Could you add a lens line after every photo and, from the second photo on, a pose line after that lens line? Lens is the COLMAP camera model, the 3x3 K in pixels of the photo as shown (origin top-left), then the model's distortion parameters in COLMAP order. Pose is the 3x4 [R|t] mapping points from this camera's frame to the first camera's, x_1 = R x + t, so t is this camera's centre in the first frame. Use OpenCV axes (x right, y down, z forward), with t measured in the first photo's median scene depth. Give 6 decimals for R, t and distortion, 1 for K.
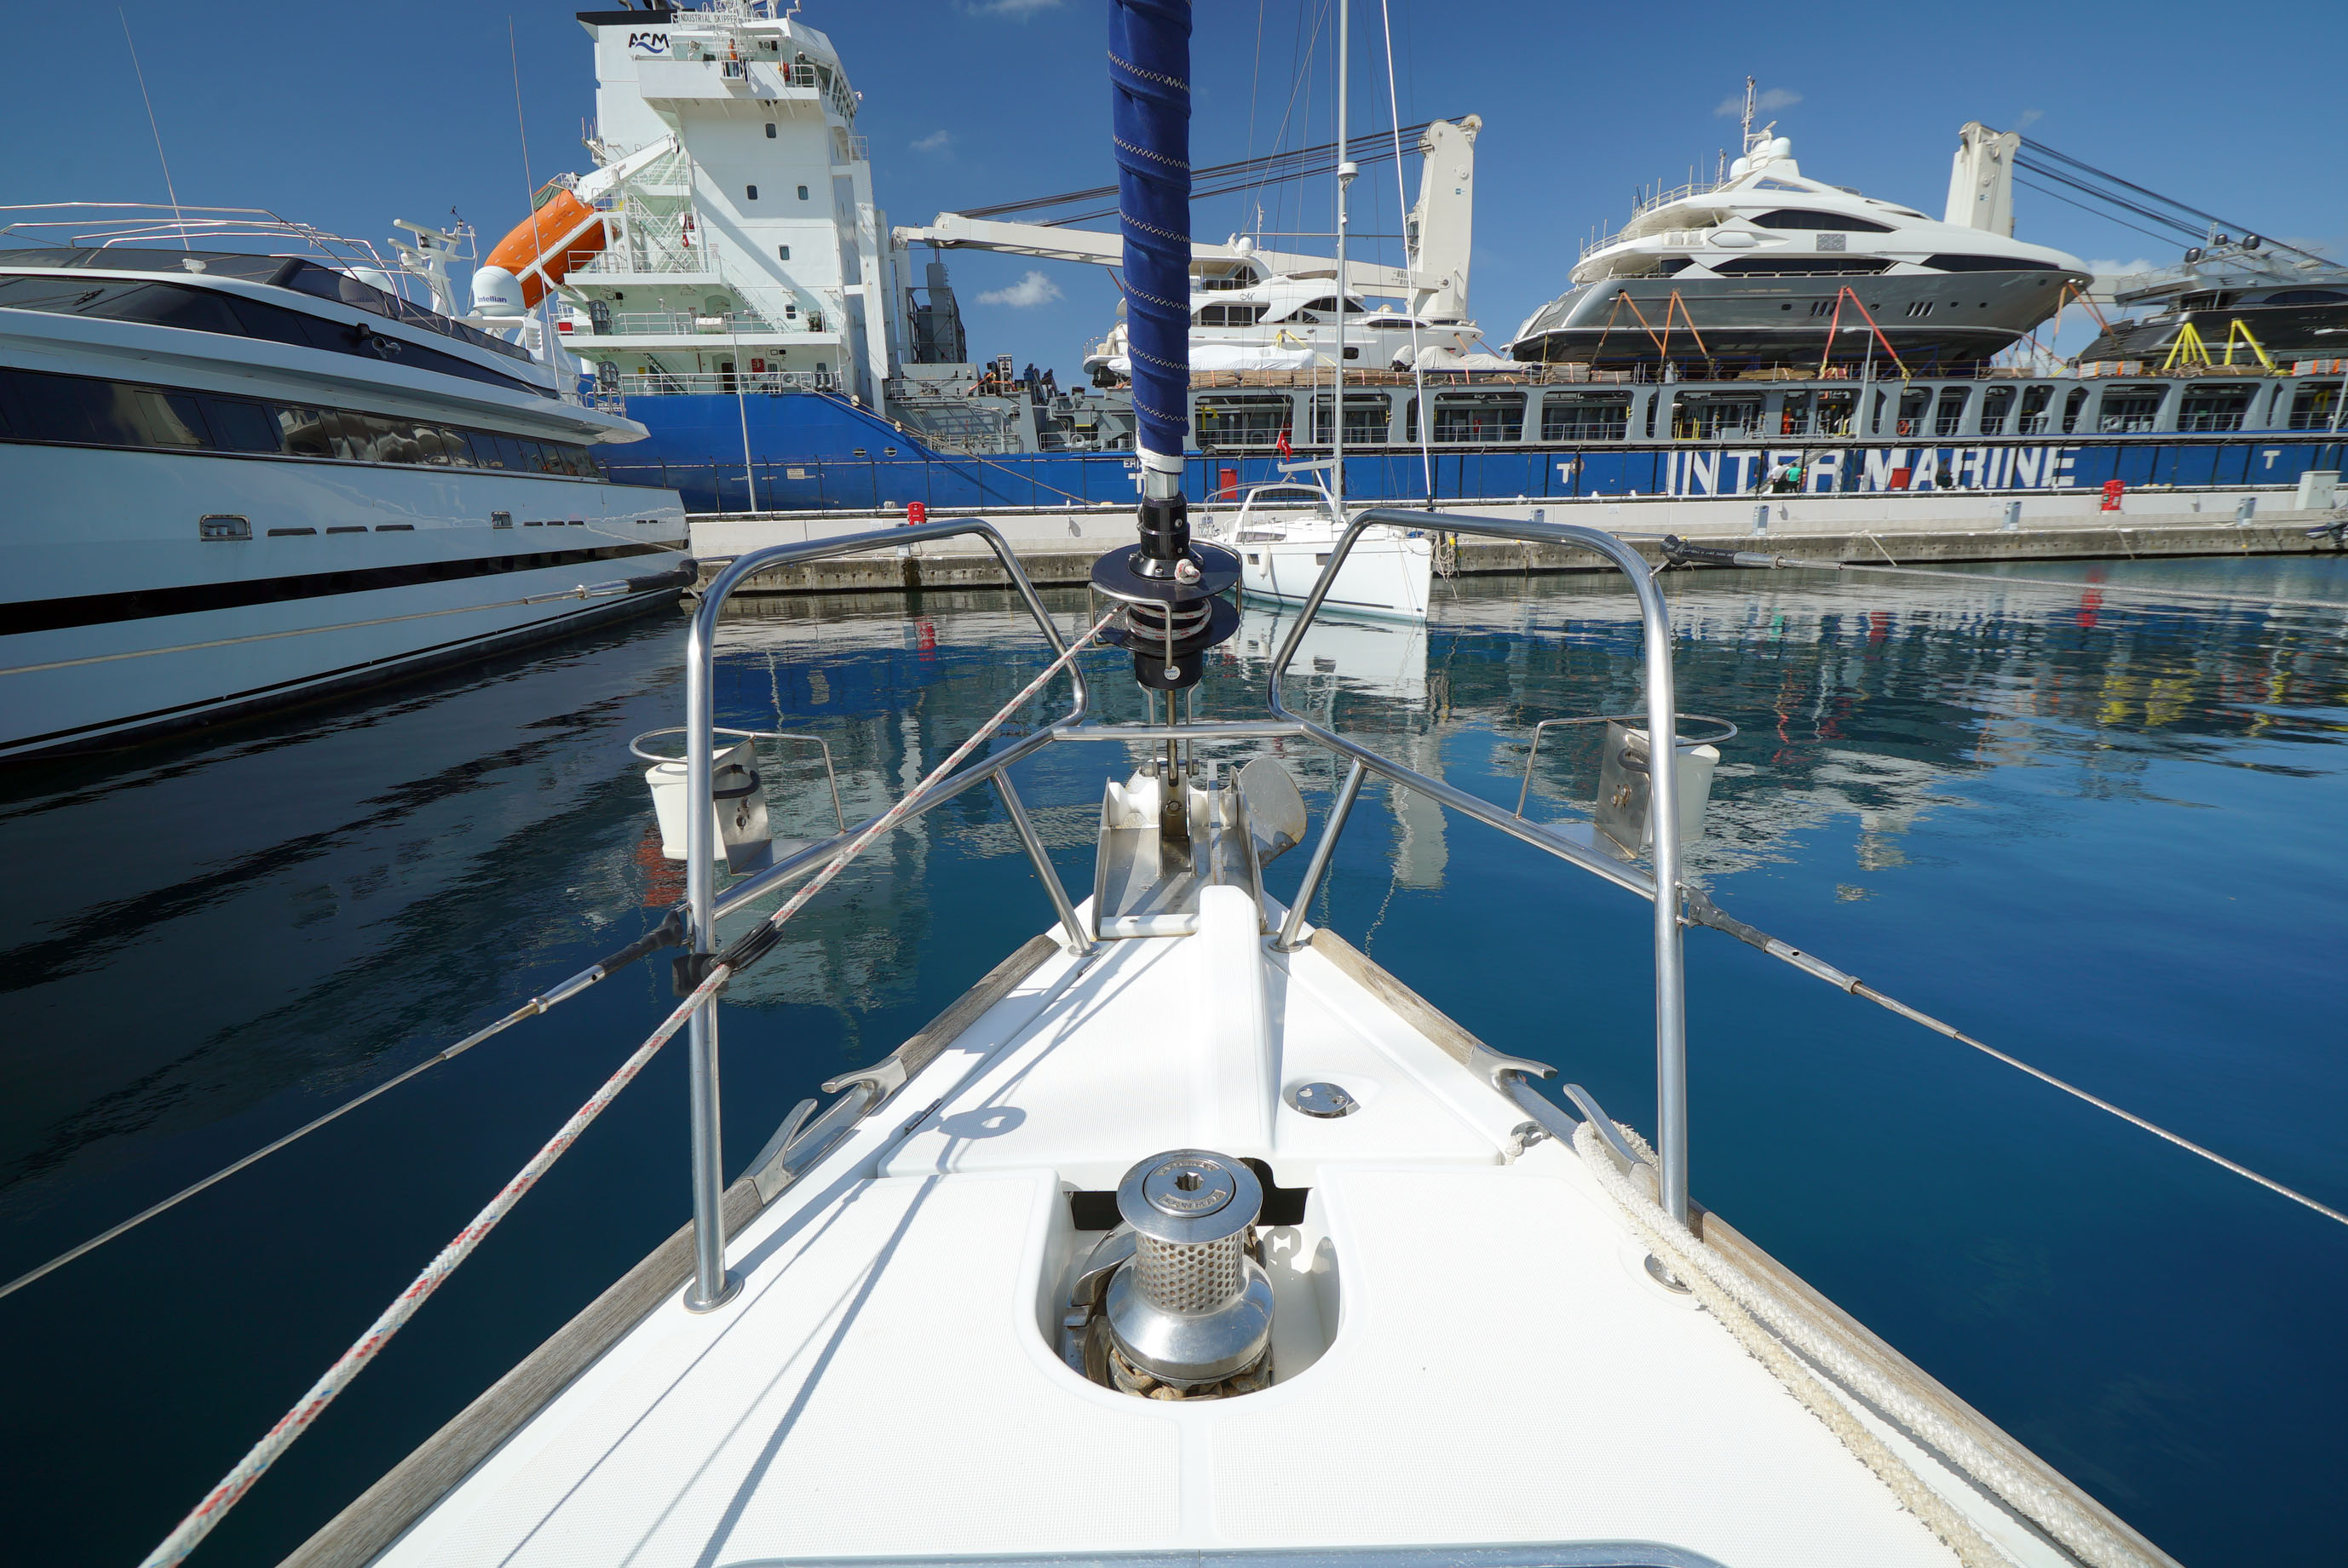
lens RADIAL K [[1052.5, 0, 1174.0], [0, 1052.5, 784.0], [0, 0, 1]] dist [-0.001952, -0.000667]
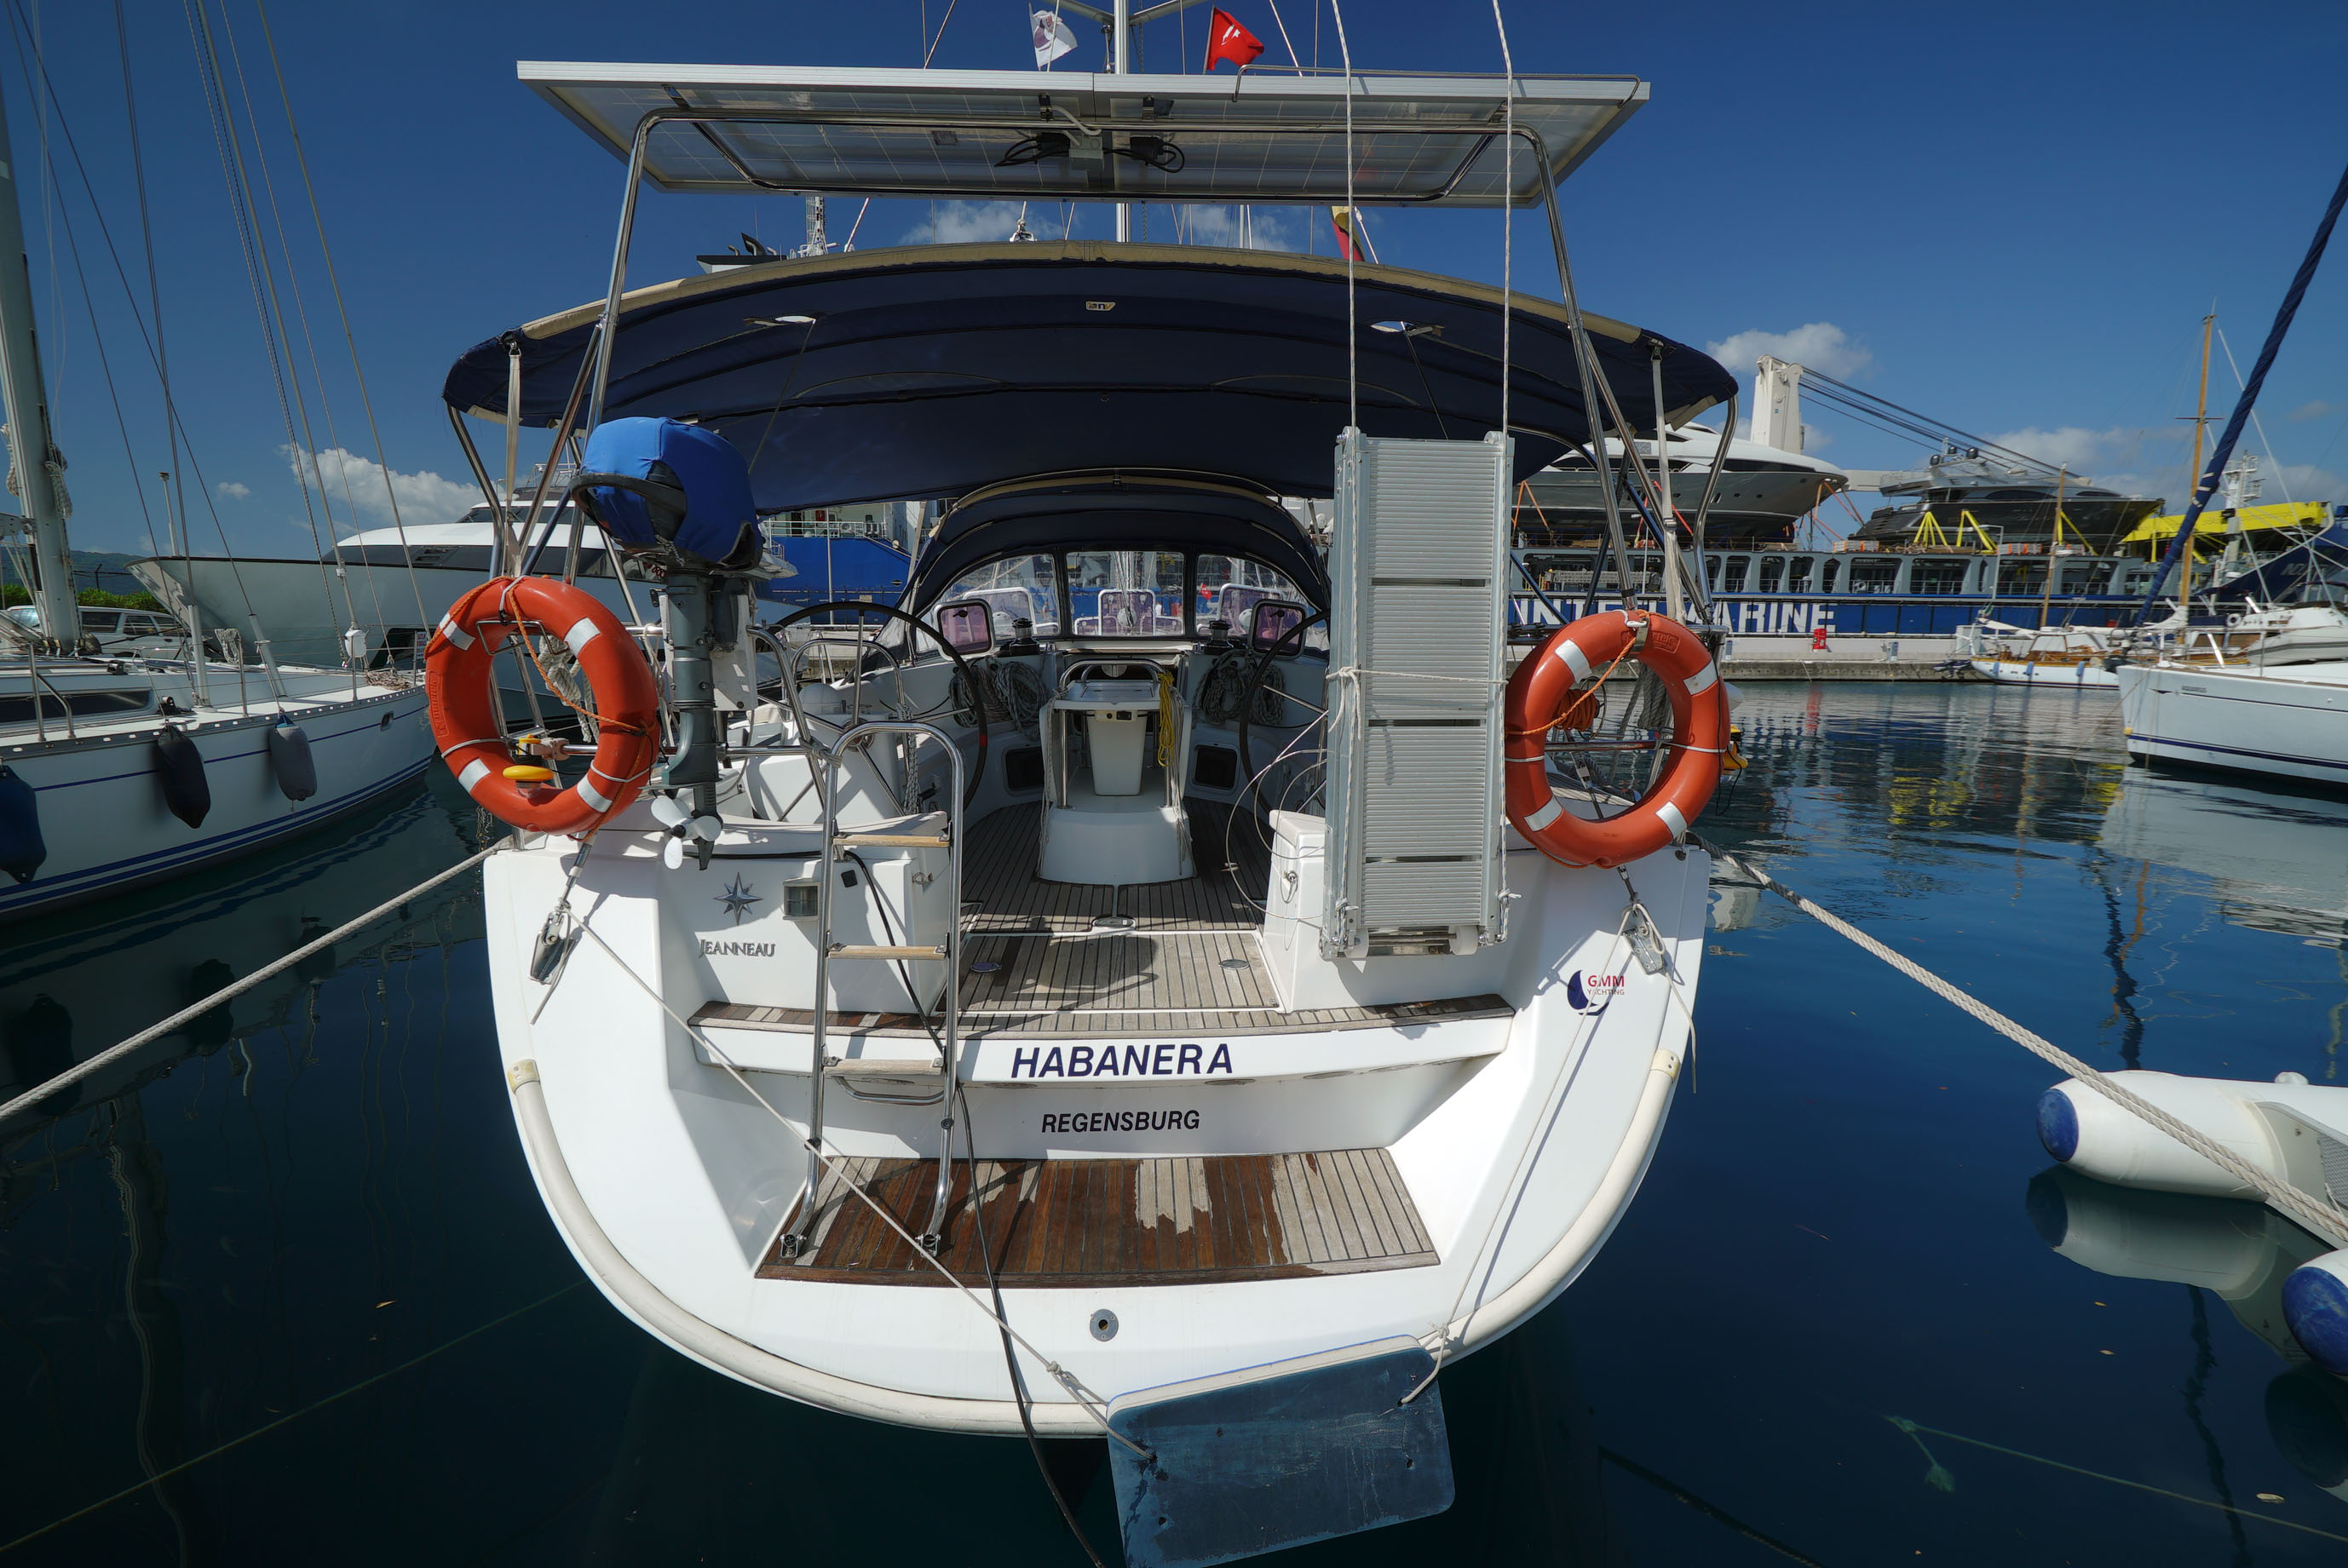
lens RADIAL K [[1052.5, 0, 1174.0], [0, 1052.5, 784.0], [0, 0, 1]] dist [-0.001952, -0.000667]
pose [[0.999050, 0.020253, 0.038588, -0.002843], [-0.015612, 0.993012, -0.116978, 0.065310], [-0.040687, 0.116264, 0.992385, -0.230127]]
